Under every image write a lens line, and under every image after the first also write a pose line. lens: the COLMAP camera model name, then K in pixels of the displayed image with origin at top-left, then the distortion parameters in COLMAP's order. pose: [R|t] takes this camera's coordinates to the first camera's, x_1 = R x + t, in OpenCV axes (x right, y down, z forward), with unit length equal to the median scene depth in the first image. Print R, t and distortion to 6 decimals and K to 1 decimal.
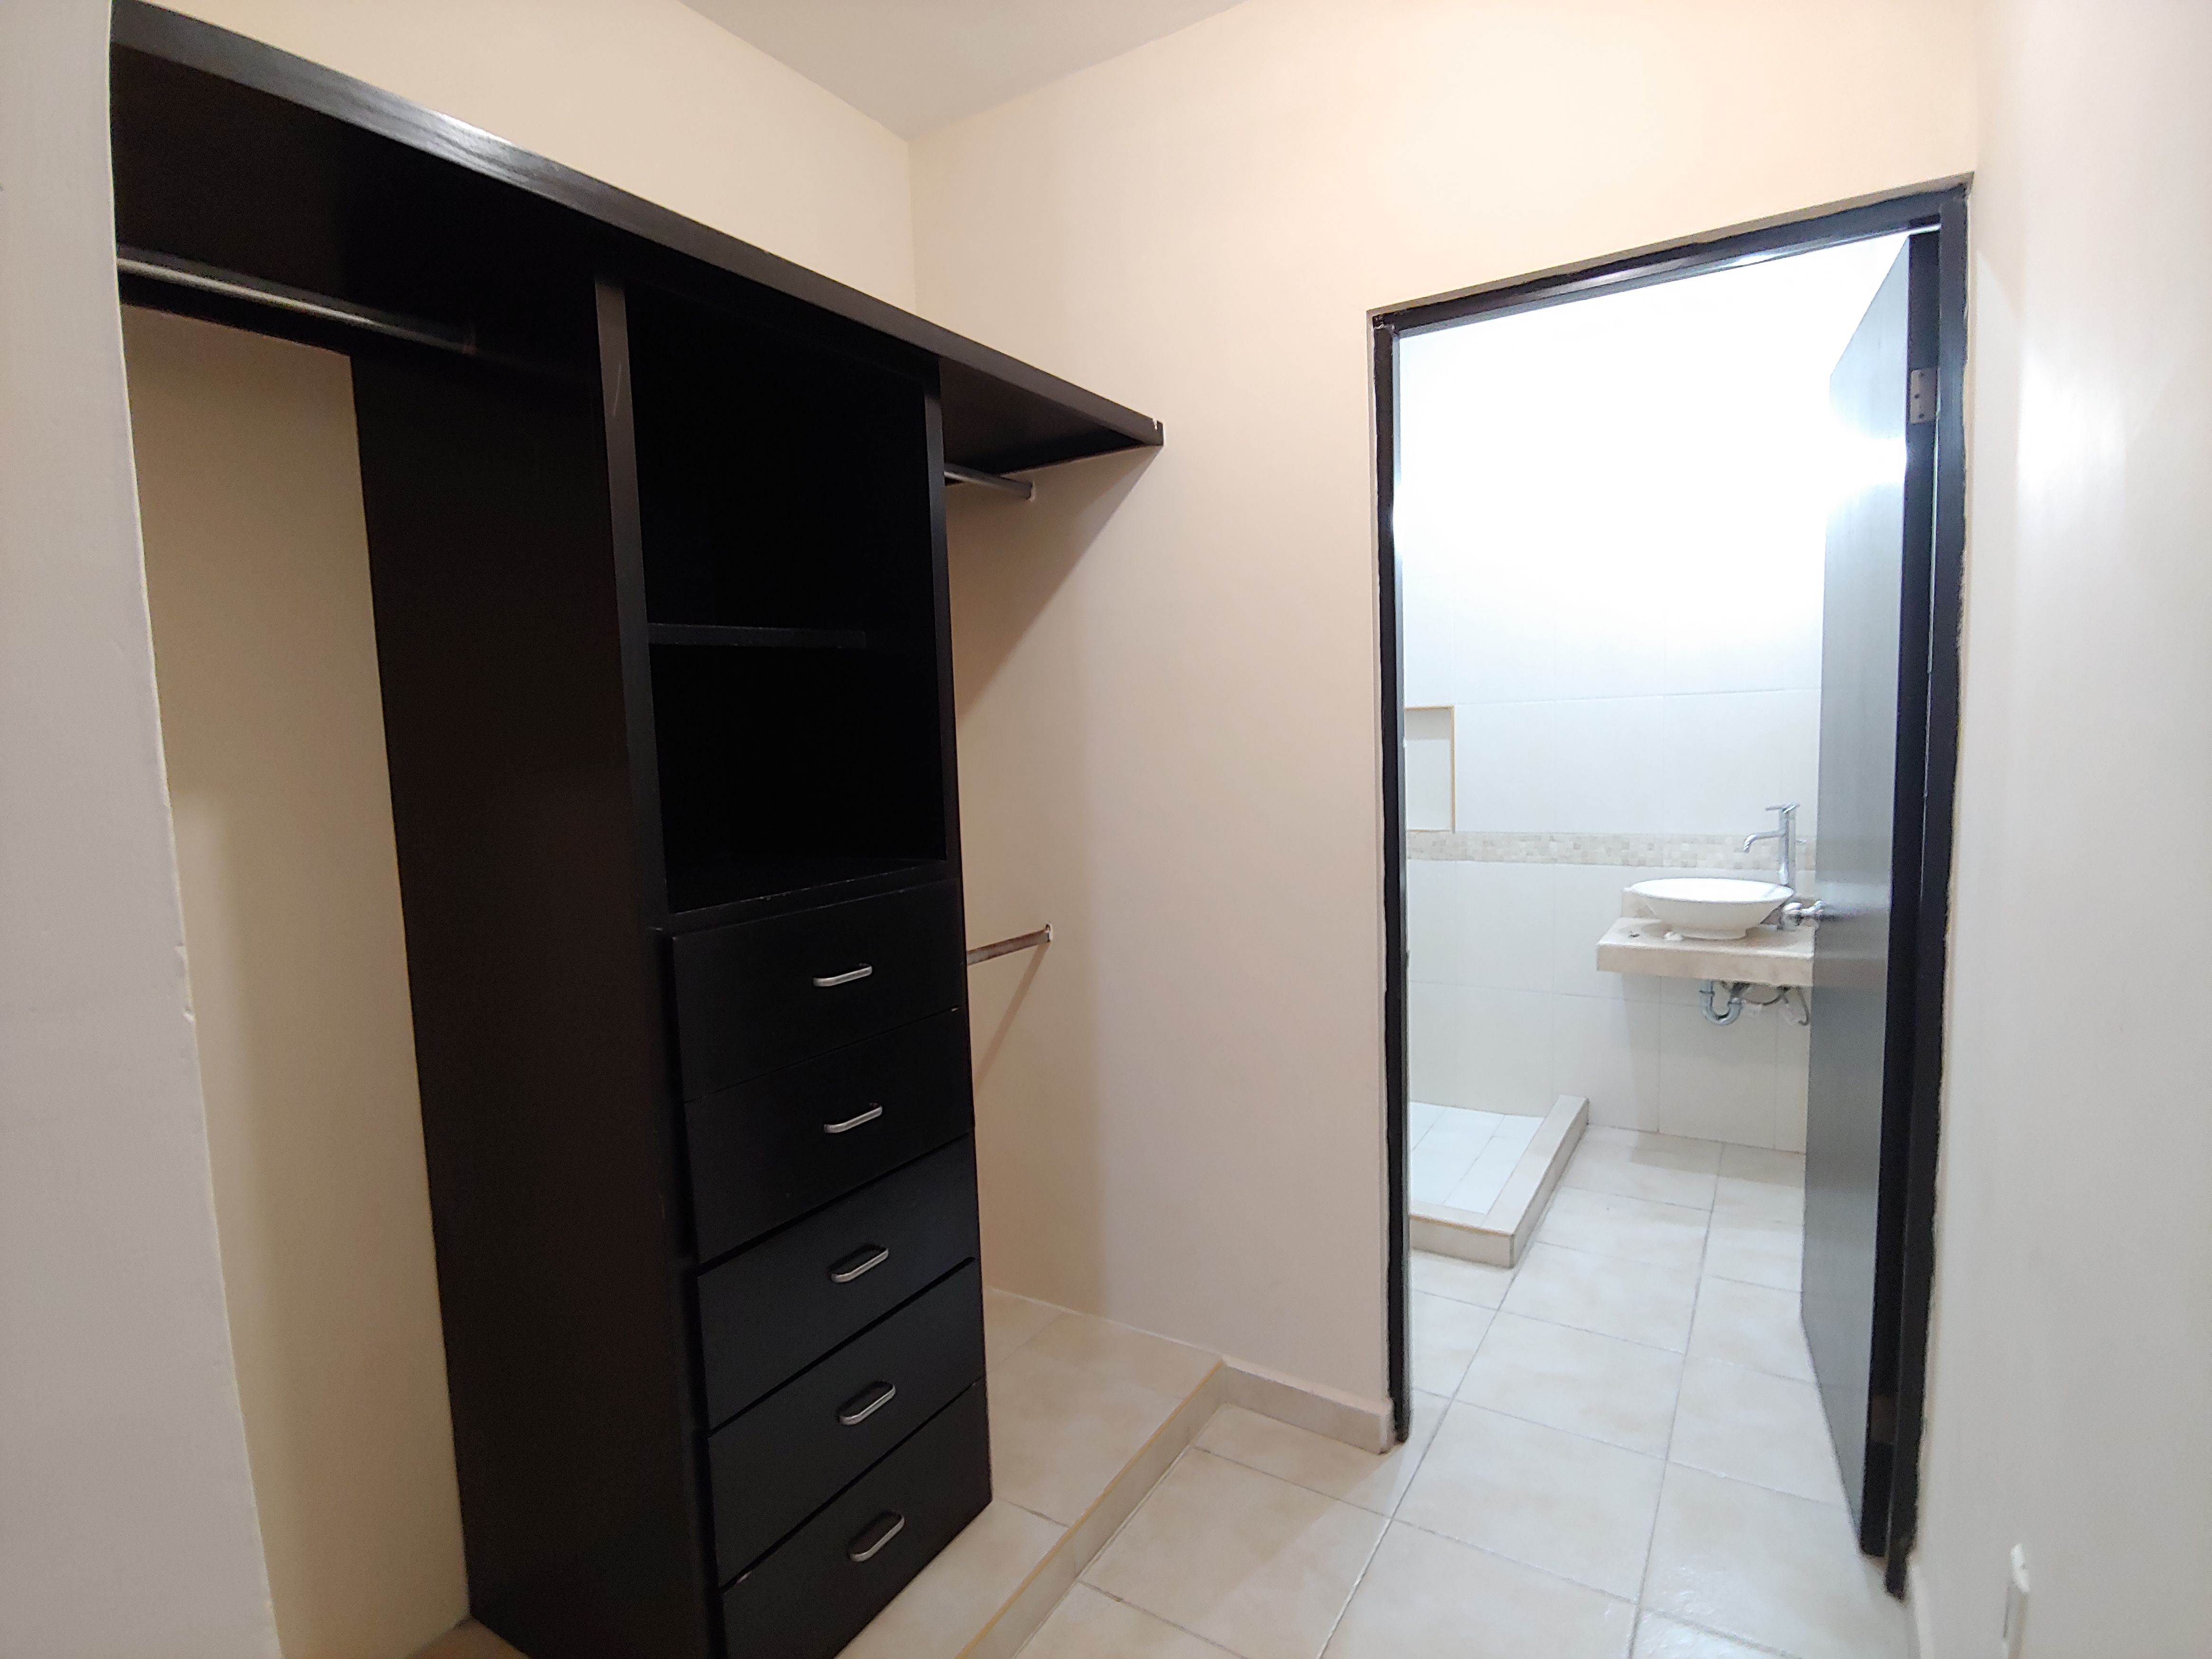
lens RADIAL K [[1135.1, 0, 1100.2], [0, 1135.1, 840.7], [0, 0, 1]] dist [-0.009823, 0.001579]
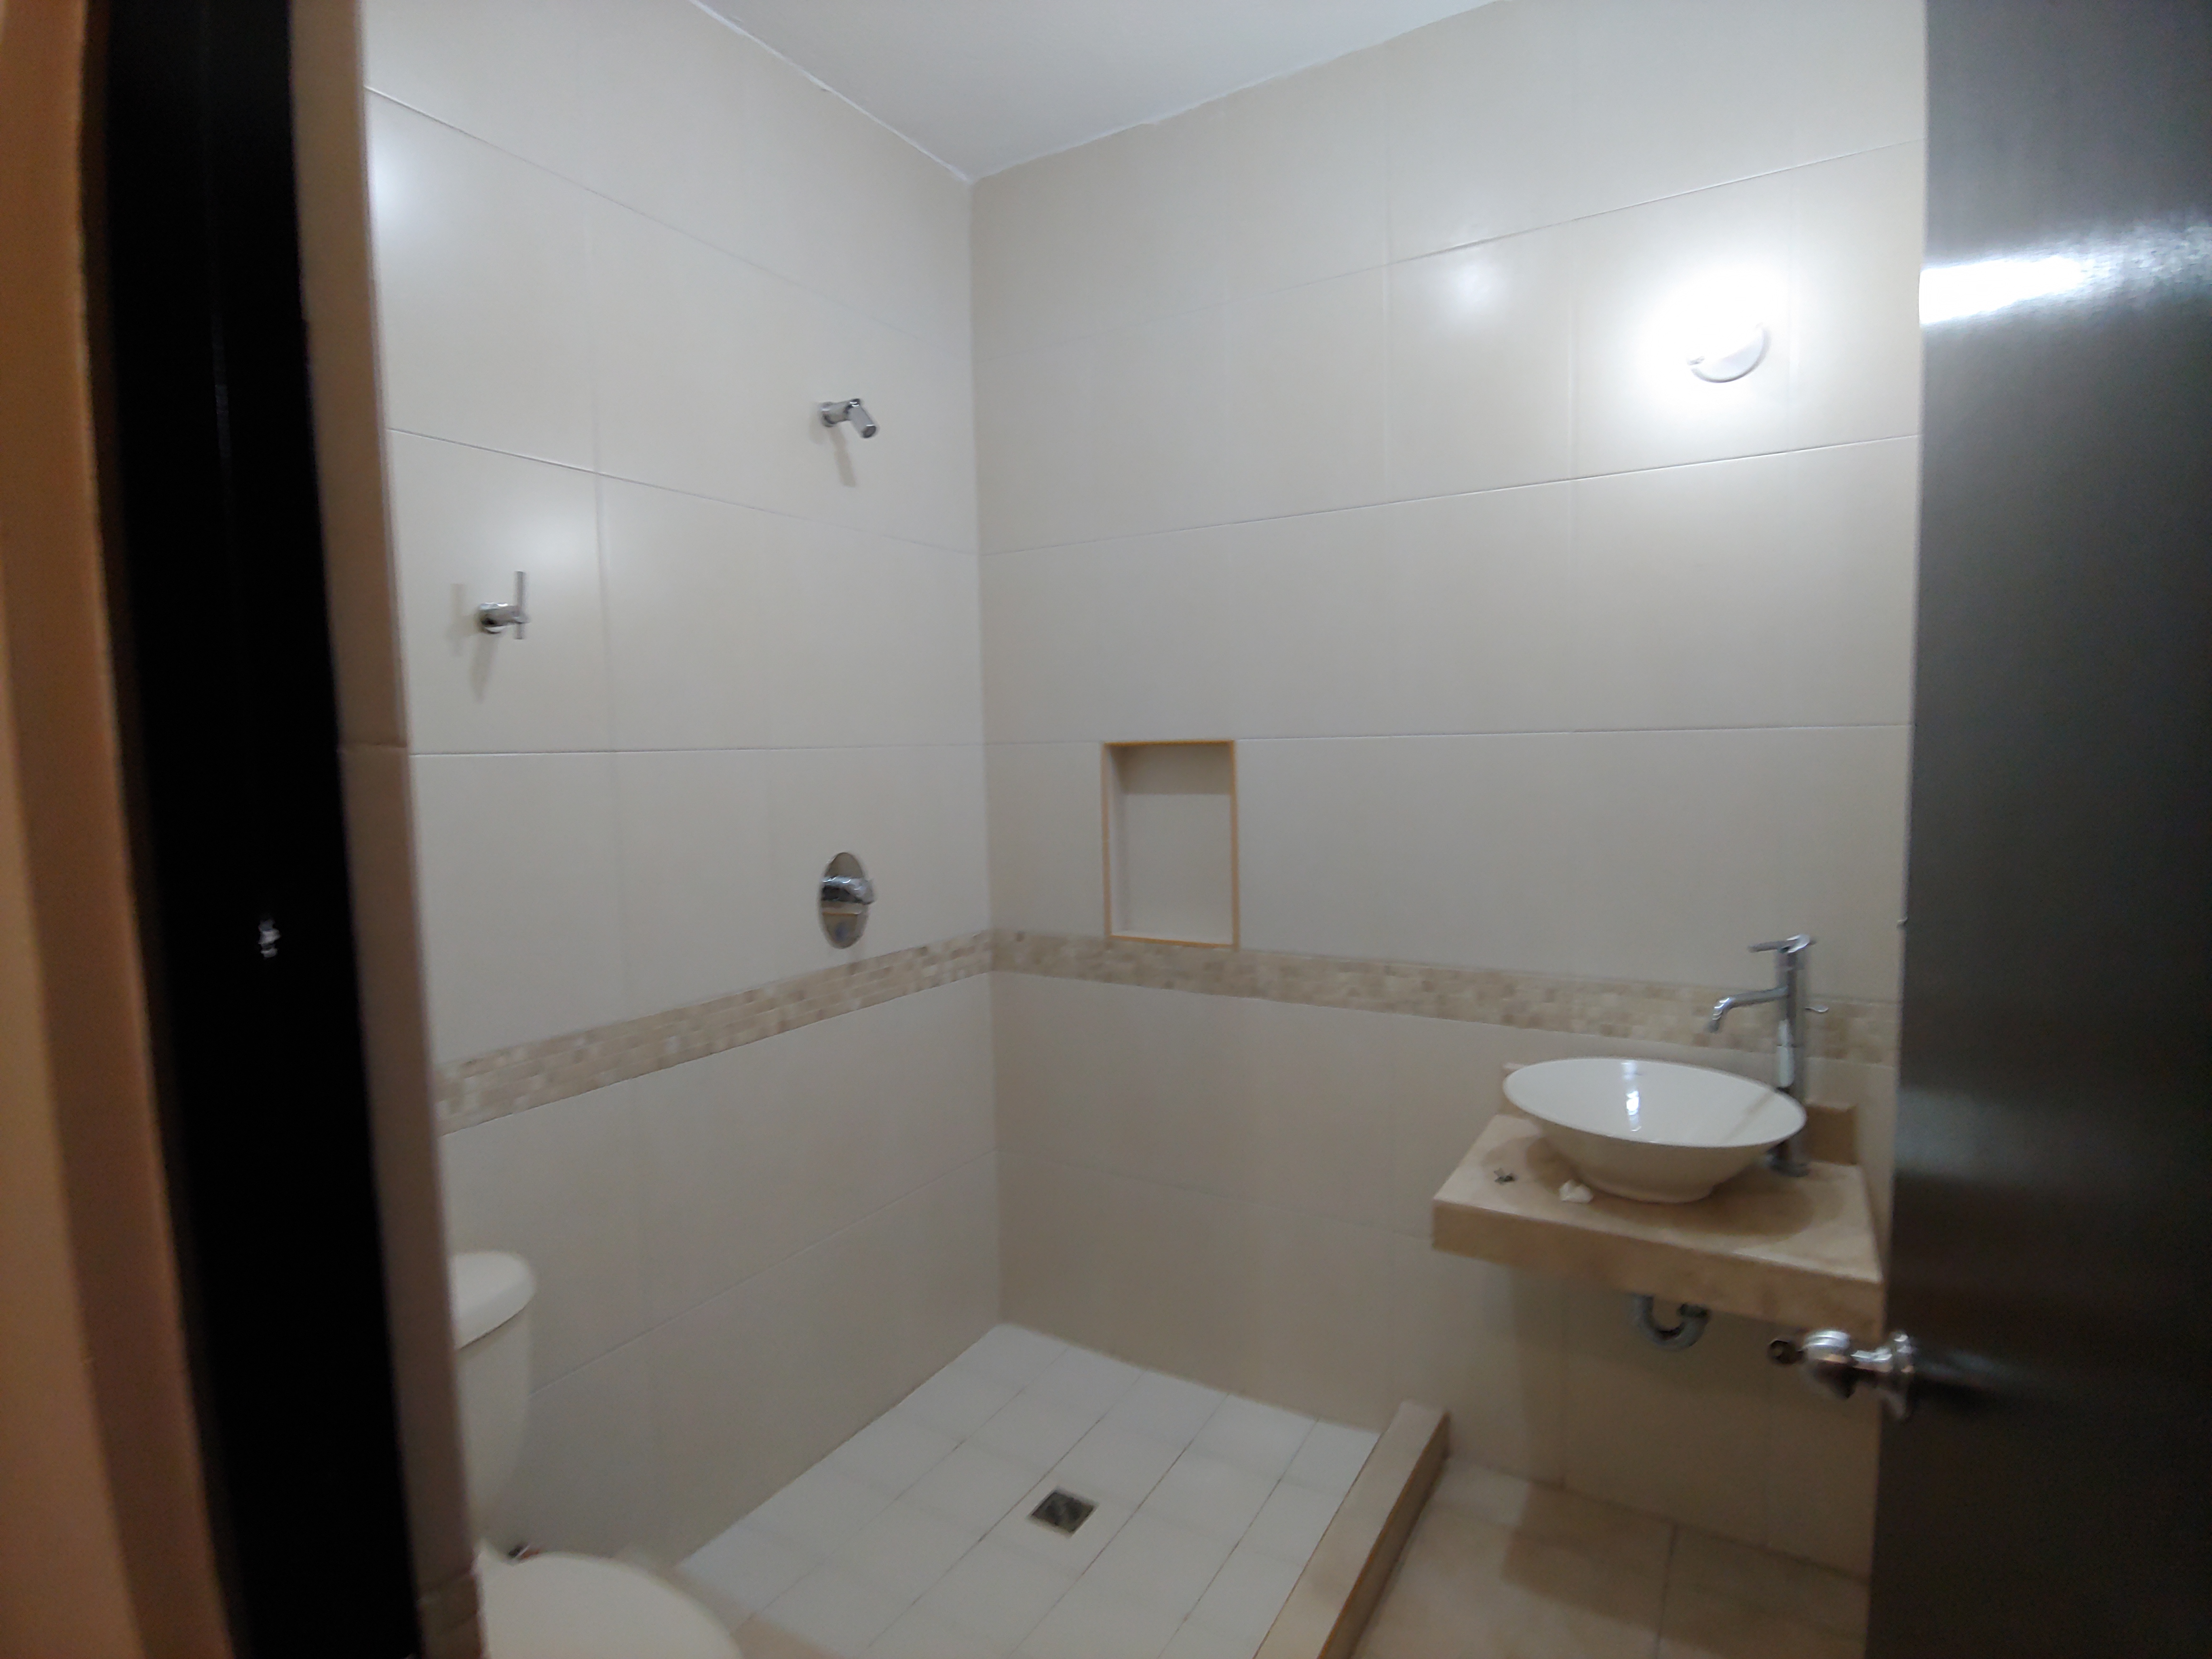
lens RADIAL K [[1135.1, 0, 1097.7], [0, 1135.1, 825.6], [0, 0, 1]] dist [-0.009823, 0.001579]
pose [[0.999725, 0.022149, 0.007744, 0.248589], [-0.021859, 0.999121, -0.035781, -0.053711], [-0.008529, 0.035602, 0.999330, 0.423382]]
